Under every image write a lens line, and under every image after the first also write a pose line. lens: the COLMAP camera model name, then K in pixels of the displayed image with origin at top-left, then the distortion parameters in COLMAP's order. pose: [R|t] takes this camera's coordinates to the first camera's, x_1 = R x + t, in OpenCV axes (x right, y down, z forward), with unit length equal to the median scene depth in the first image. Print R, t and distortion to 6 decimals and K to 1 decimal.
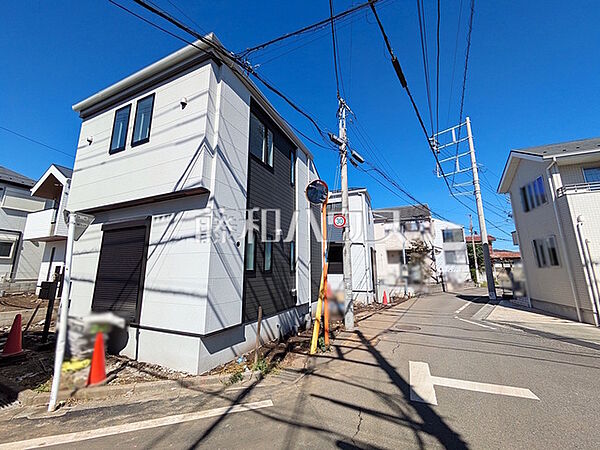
lens RADIAL K [[237.5, 0, 300.0], [0, 237.5, 225.0], [0, 0, 1]] dist [-0.000813, -0.000006]
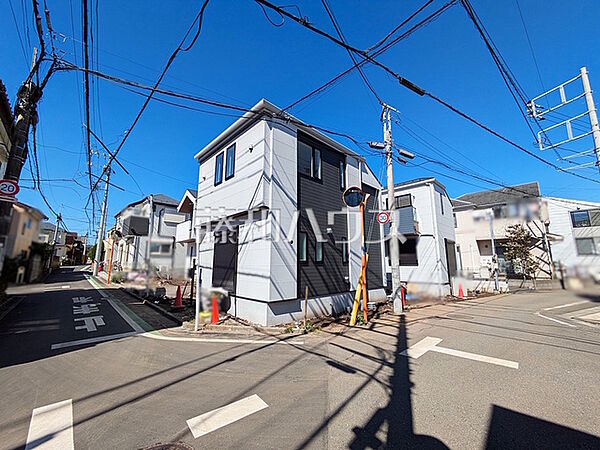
lens RADIAL K [[237.5, 0, 300.0], [0, 237.5, 225.0], [0, 0, 1]] dist [-0.000813, -0.000006]
pose [[0.929042, -0.057929, -0.365410, 0.272254], [0.067921, 0.997585, 0.014539, -0.033604], [0.363686, -0.038326, 0.930733, -0.252158]]
